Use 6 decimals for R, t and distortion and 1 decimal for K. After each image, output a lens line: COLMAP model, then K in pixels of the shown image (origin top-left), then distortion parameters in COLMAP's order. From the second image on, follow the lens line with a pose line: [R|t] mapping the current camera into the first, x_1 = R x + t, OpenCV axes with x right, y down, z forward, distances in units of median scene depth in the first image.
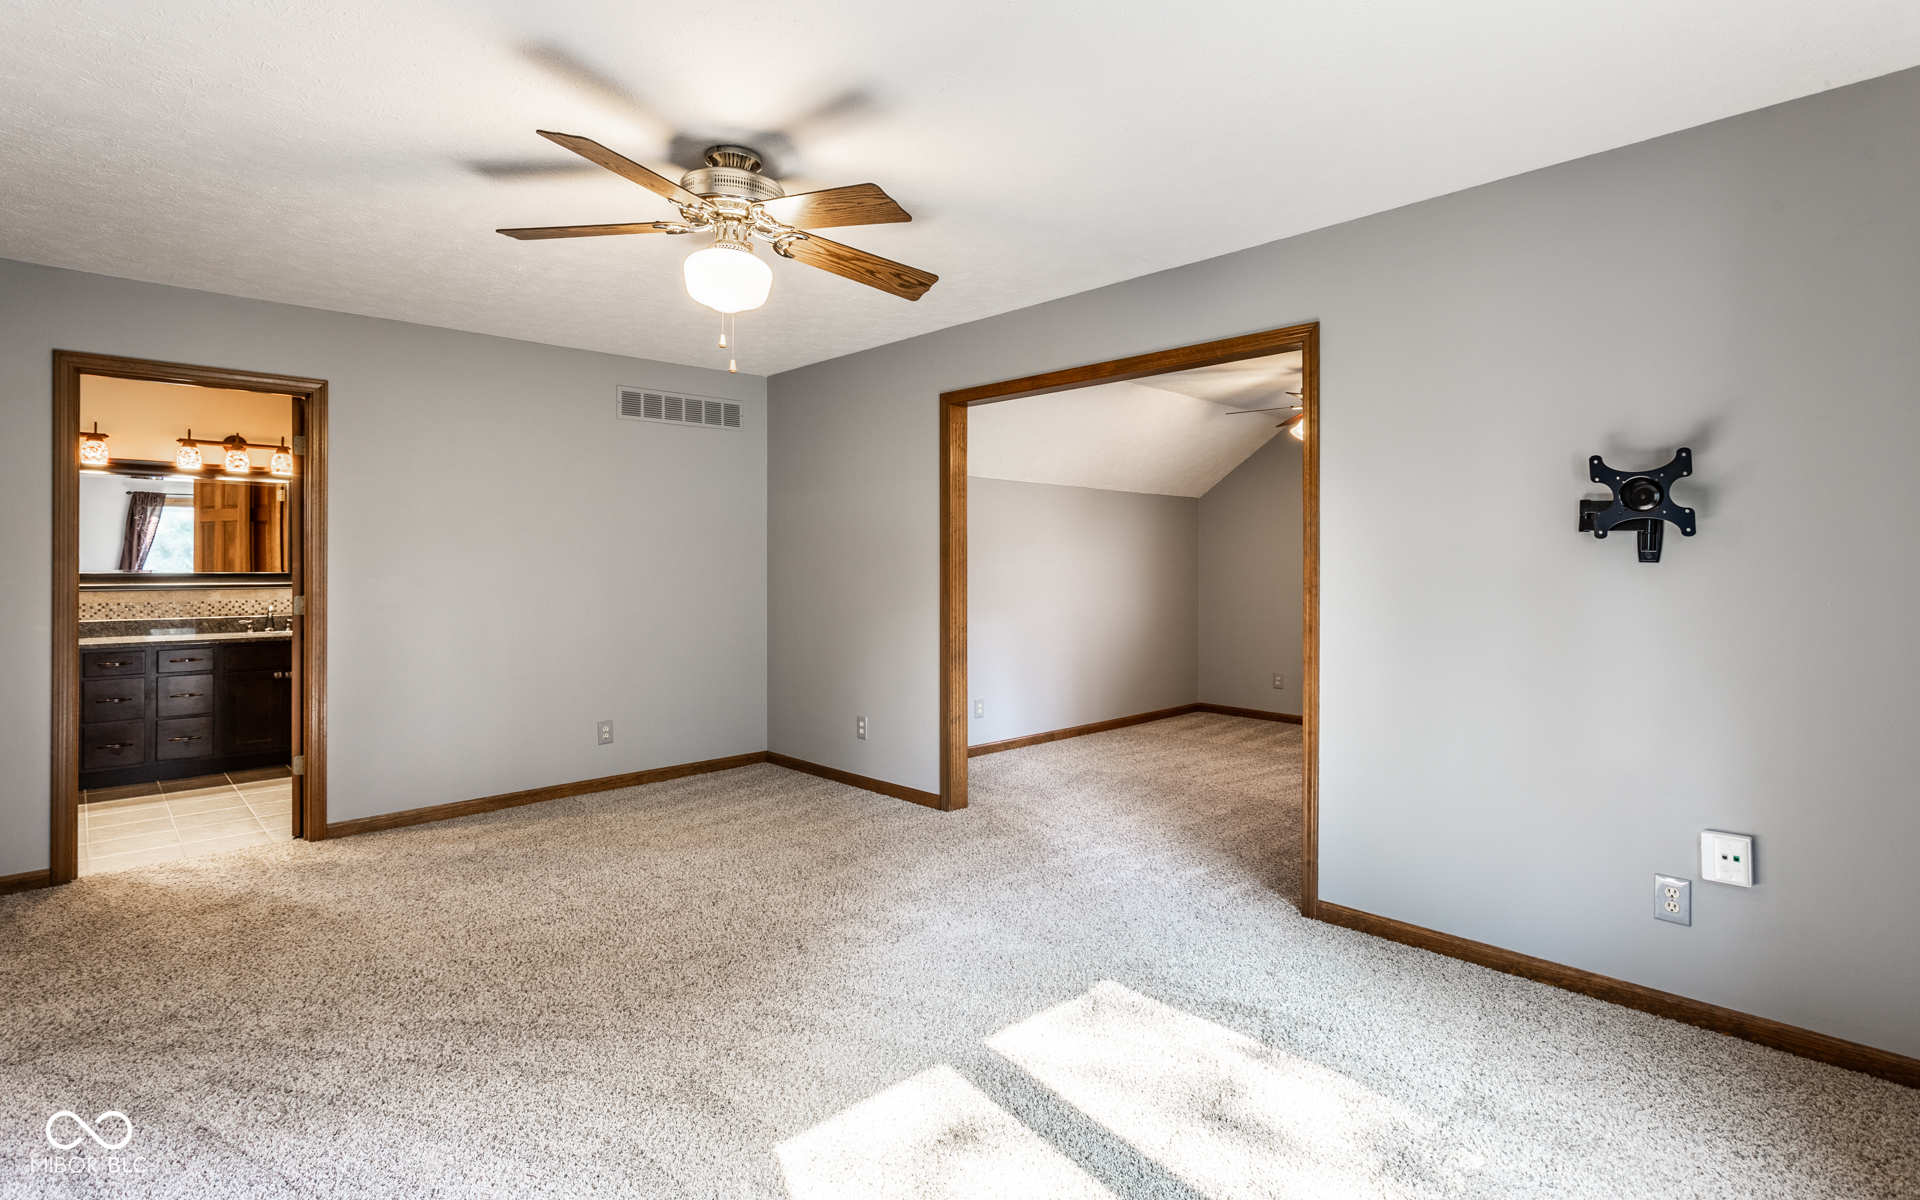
lens RADIAL K [[936.8, 0, 952.0], [0, 936.8, 551.5], [0, 0, 1]] dist [0.000754, -0.000017]
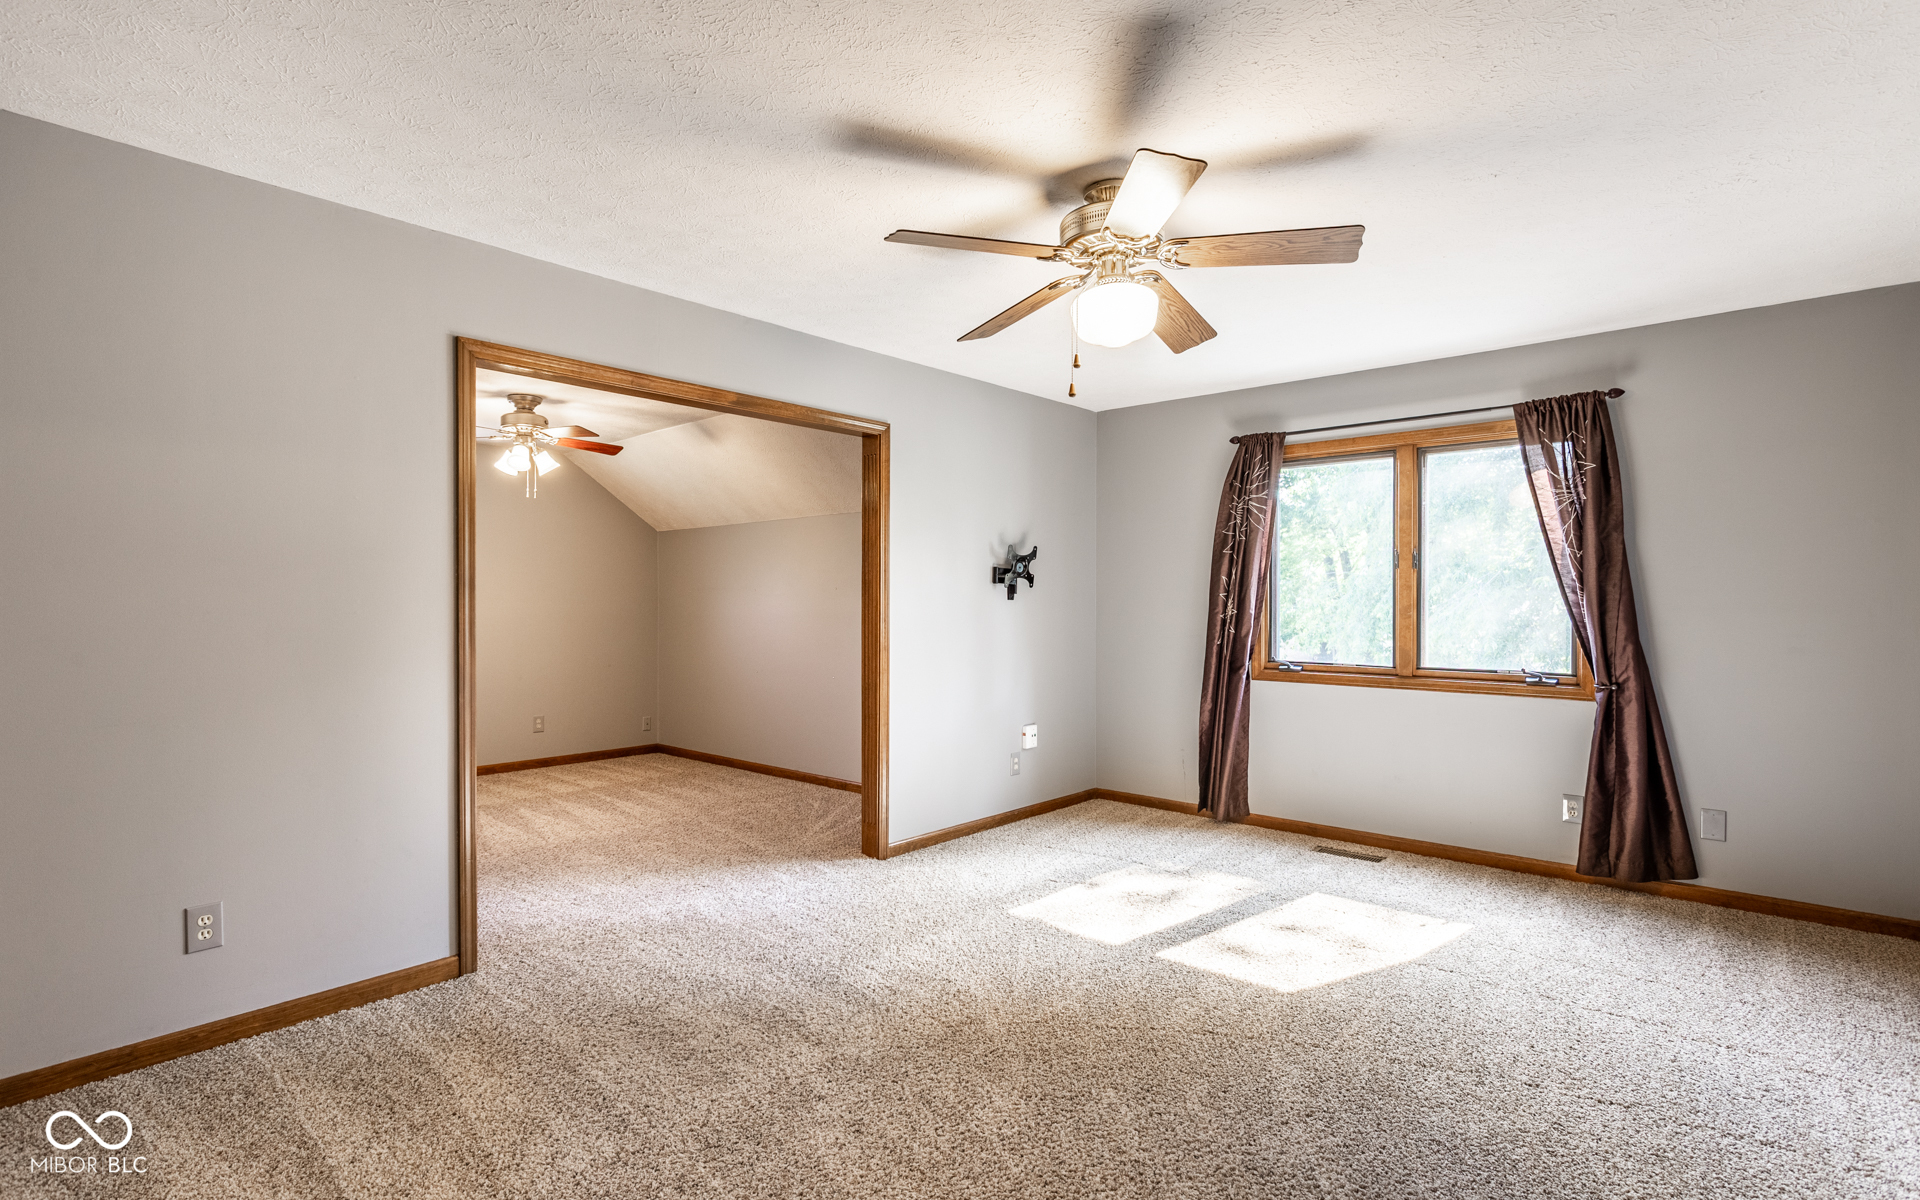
lens RADIAL K [[908.0, 0, 951.0], [0, 908.0, 589.1], [0, 0, 1]] dist [0.002632, 0.000121]
pose [[-0.053926, 0.019396, 0.998357, -1.264349], [-0.002591, 0.999805, -0.019564, 0.028839], [-0.998542, -0.003642, -0.053865, 1.296006]]
